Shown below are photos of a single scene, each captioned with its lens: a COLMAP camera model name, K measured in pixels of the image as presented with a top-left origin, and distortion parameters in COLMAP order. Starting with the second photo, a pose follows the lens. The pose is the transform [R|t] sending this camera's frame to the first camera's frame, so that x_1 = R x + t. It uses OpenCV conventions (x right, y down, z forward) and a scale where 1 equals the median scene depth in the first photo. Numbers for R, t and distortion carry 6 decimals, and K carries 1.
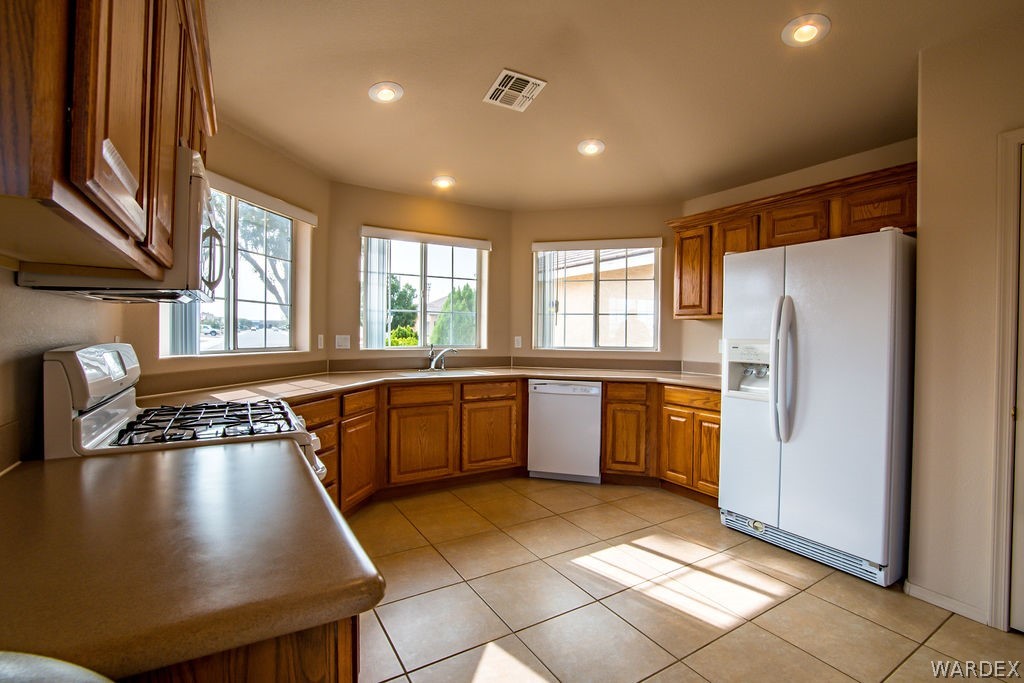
lens RADIAL K [[455.0, 0, 505.4], [0, 455.0, 338.9], [0, 0, 1]] dist [-0.035952, 0.008041]
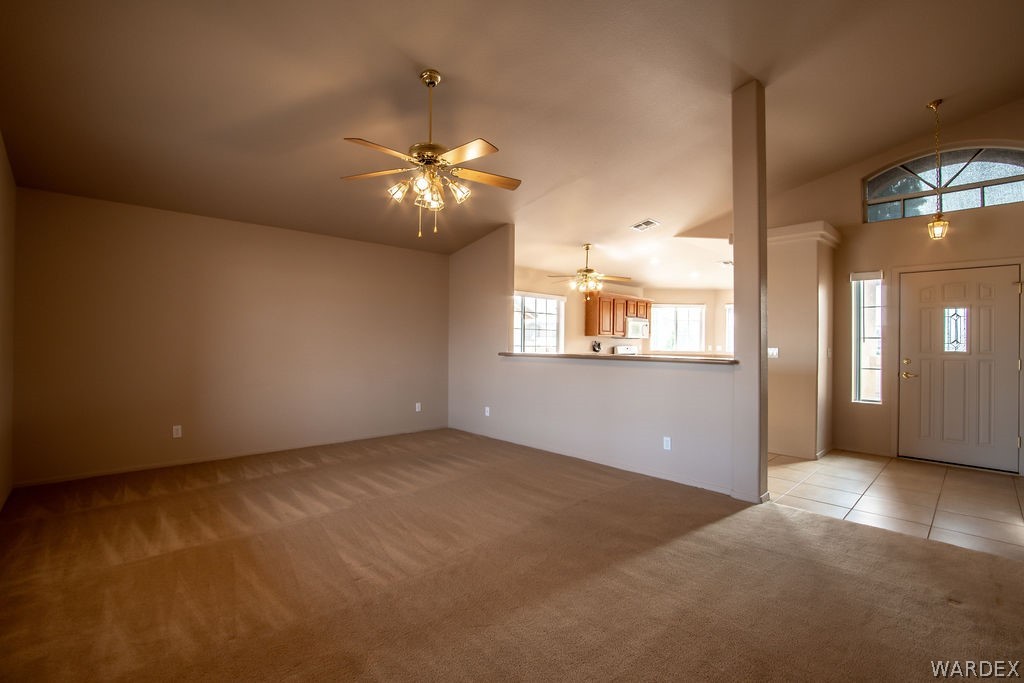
lens RADIAL K [[455.0, 0, 507.2], [0, 455.0, 340.0], [0, 0, 1]] dist [-0.035952, 0.008041]
pose [[0.201752, -0.027835, -0.979041, 2.159195], [-0.017683, 0.999330, -0.032056, 0.069133], [0.979277, 0.023780, 0.201124, -0.839094]]
